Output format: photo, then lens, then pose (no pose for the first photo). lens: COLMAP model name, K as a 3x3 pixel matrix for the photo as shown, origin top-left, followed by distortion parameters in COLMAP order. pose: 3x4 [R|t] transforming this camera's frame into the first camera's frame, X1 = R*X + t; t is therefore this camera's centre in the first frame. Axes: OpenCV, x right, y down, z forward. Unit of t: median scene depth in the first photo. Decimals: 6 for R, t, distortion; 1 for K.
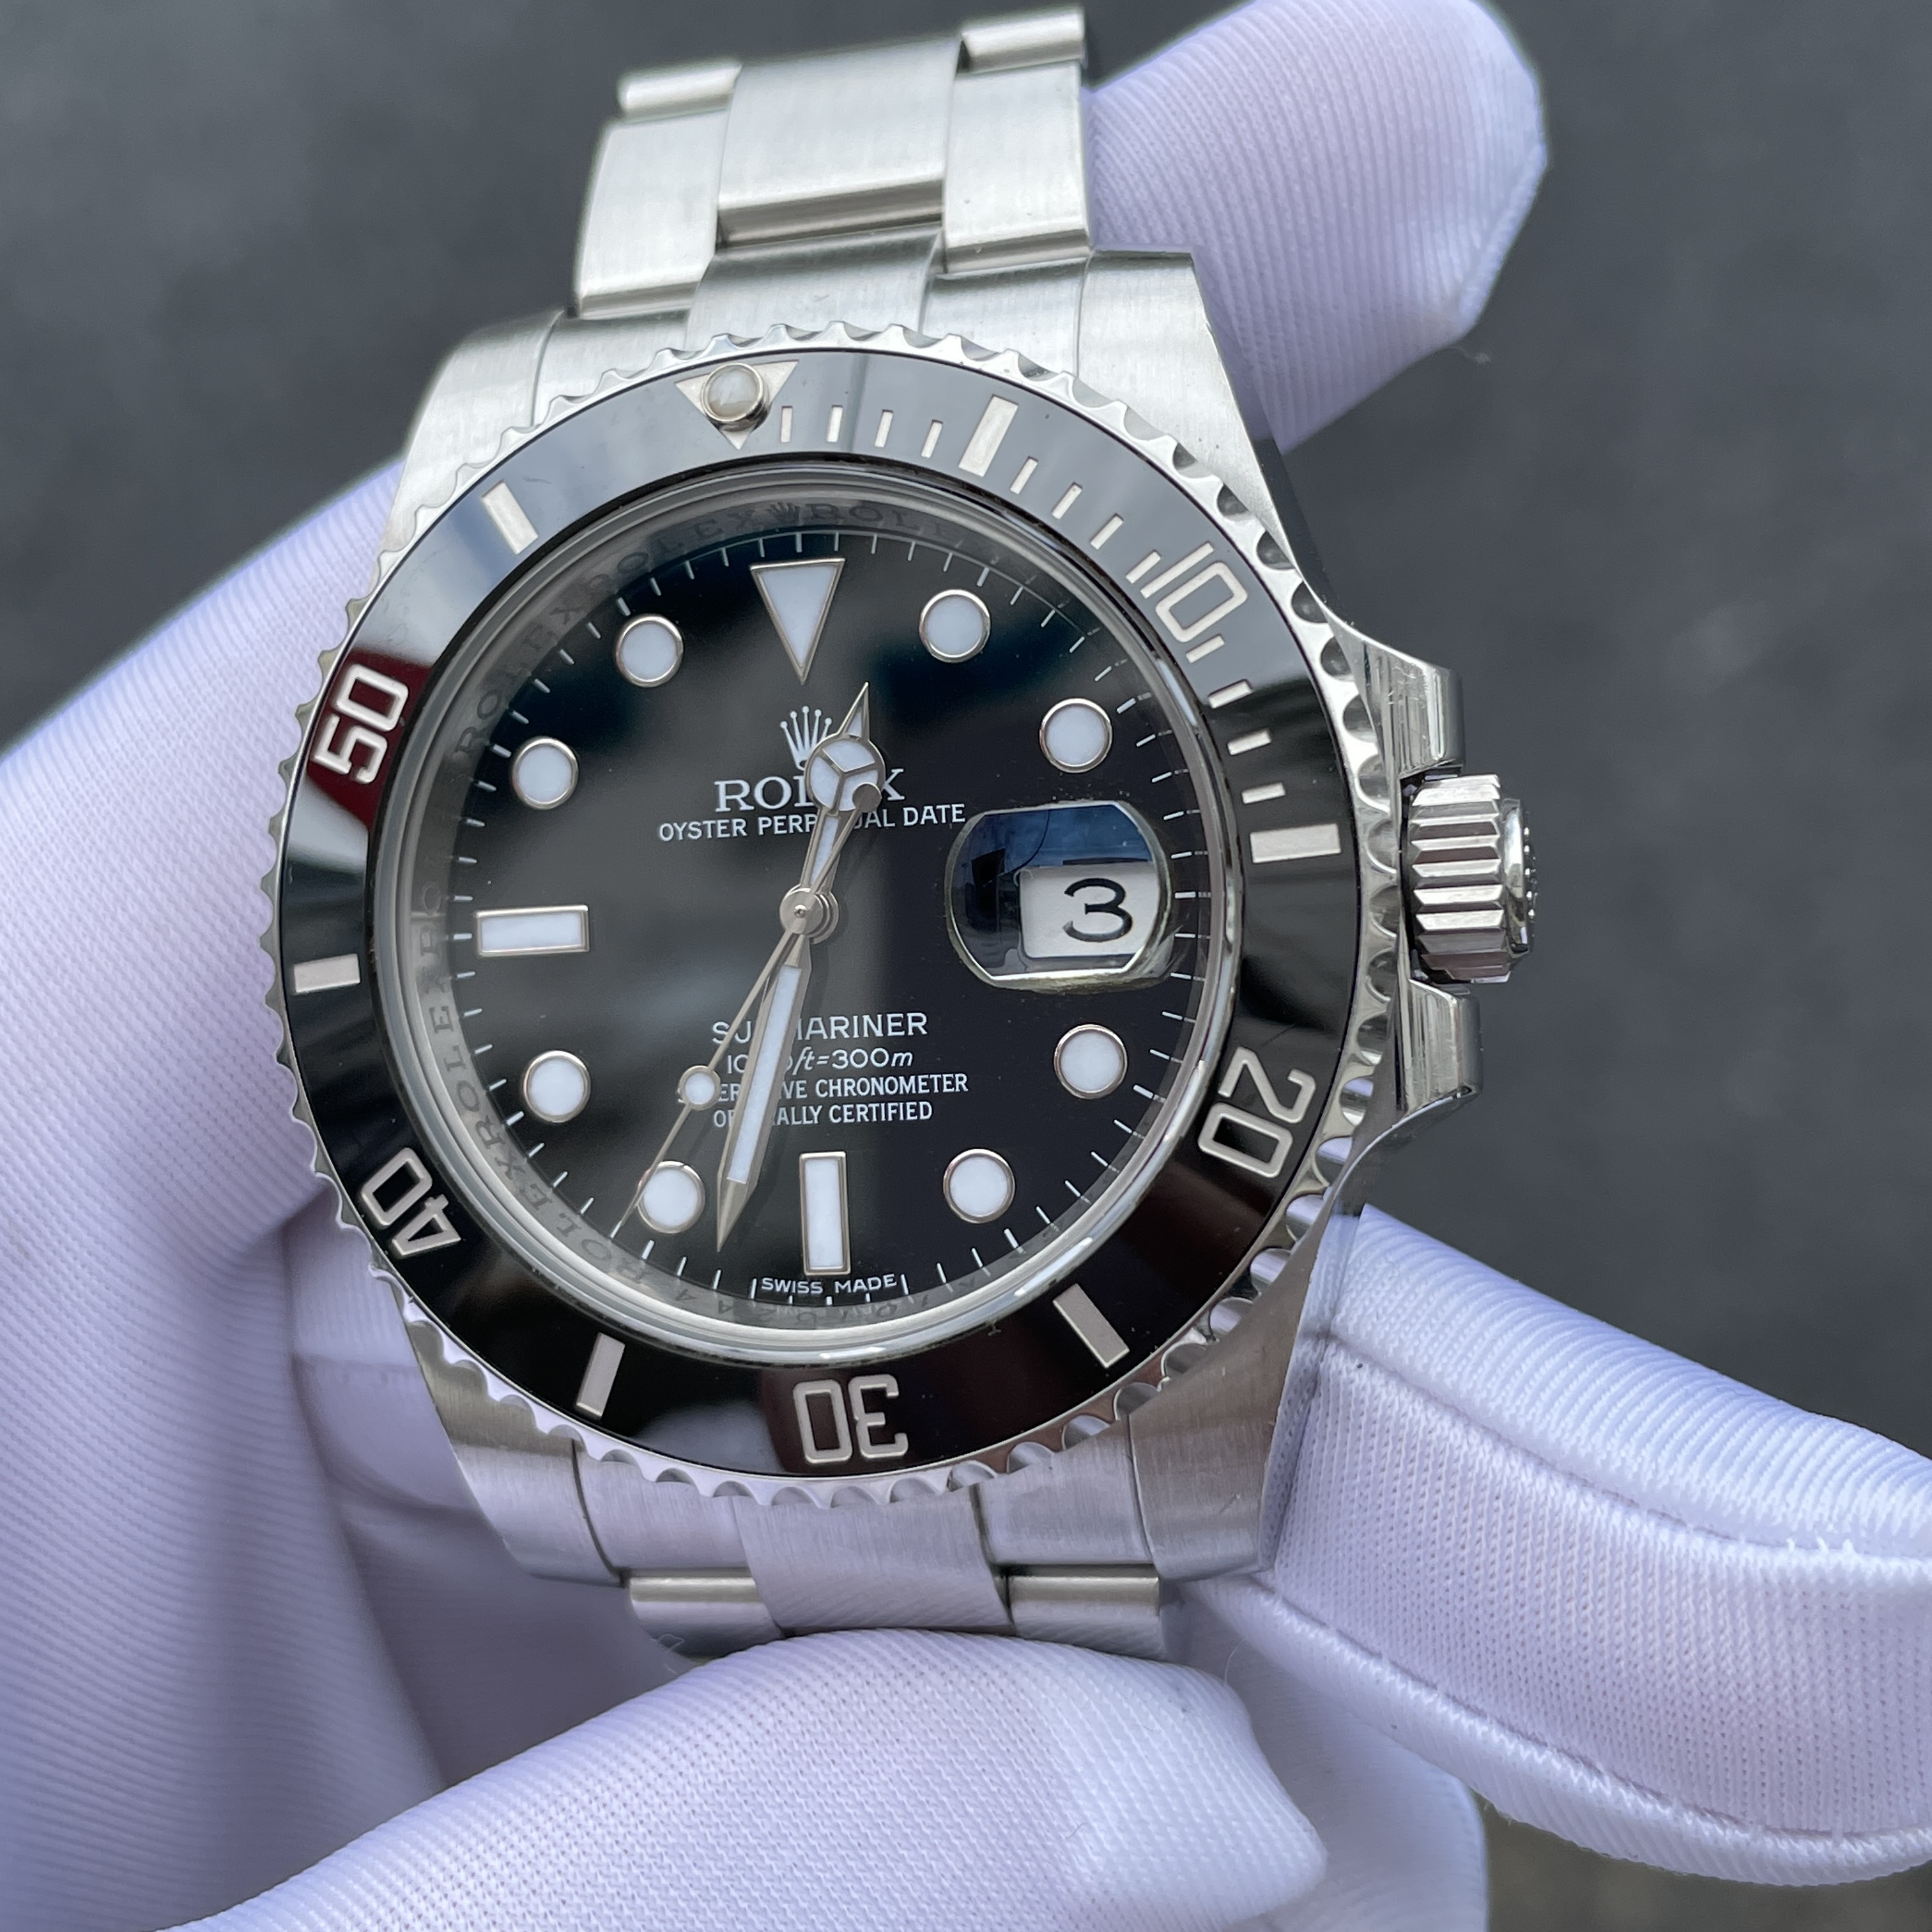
lens RADIAL K [[3040.0, 0, 942.3], [0, 3040.0, 1001.1], [0, 0, 1]] dist [0.175716, 0.000000]
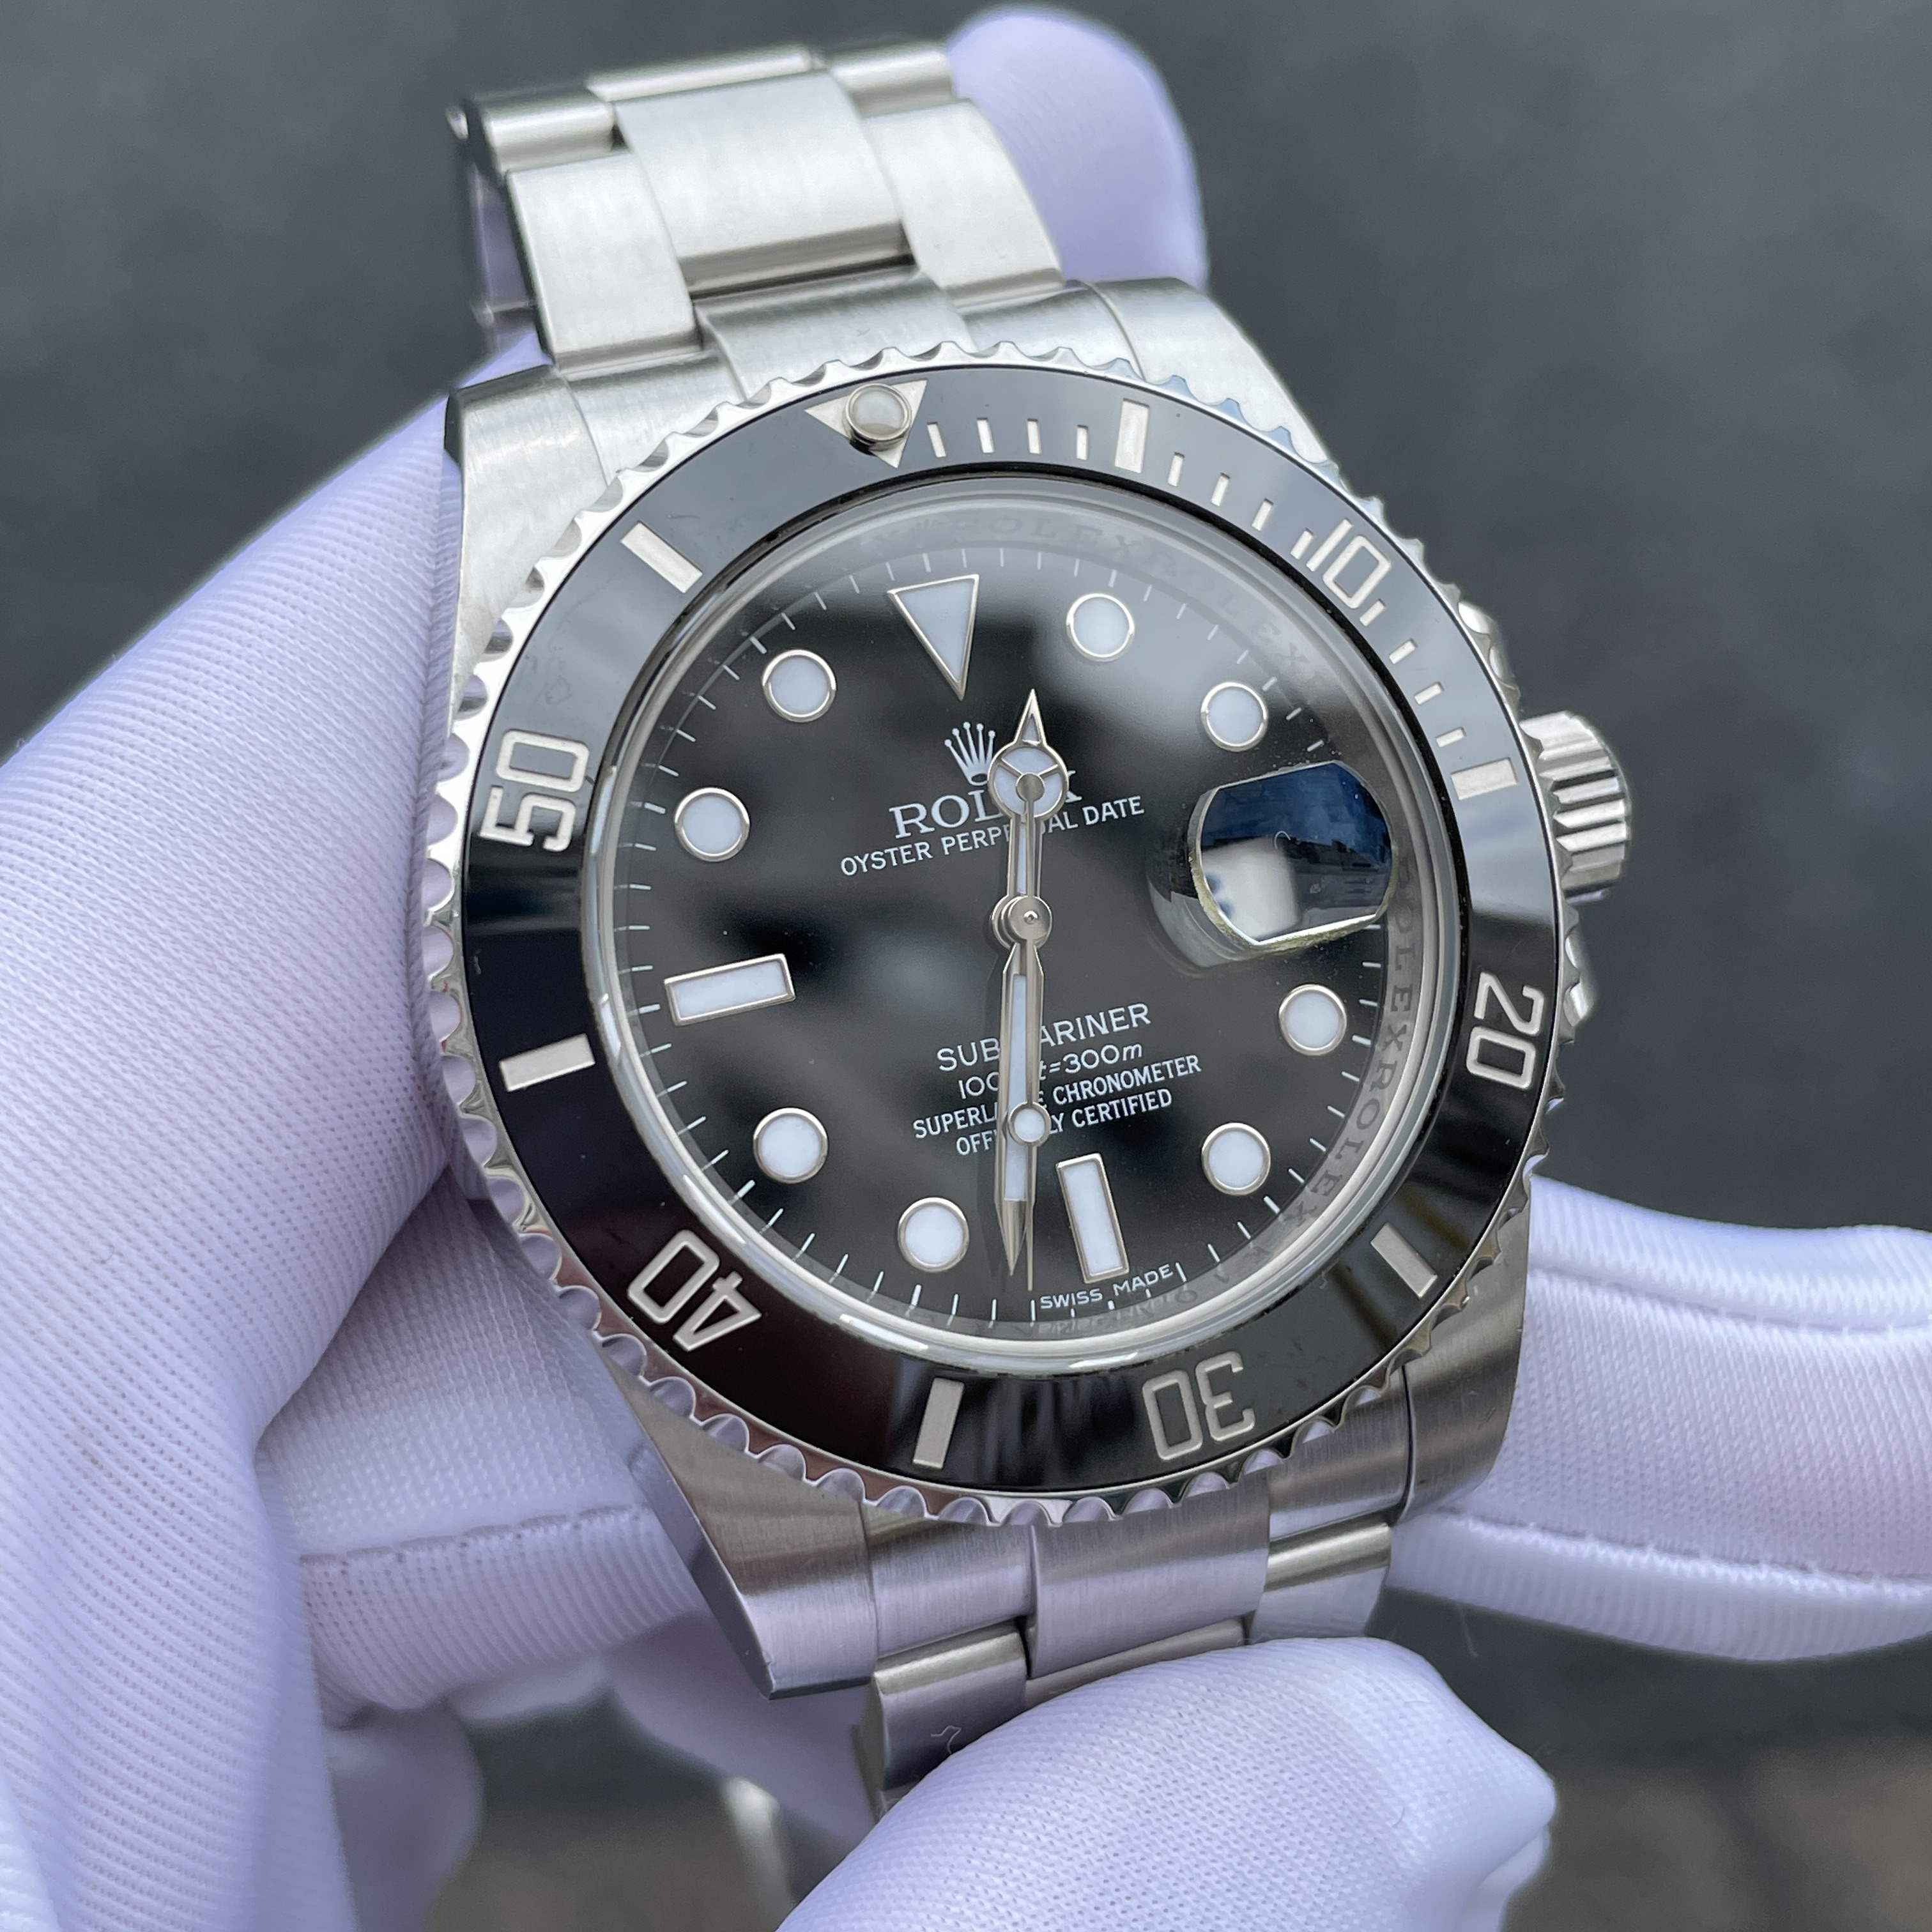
lens RADIAL K [[3040.0, 0, 980.5], [0, 3040.0, 971.1], [0, 0, 1]] dist [0.175716, 0.000000]
pose [[0.855695, -0.133584, 0.499941, -0.553199], [0.185452, 0.981098, -0.055270, 0.038987], [-0.483108, 0.140009, 0.864294, 0.152341]]
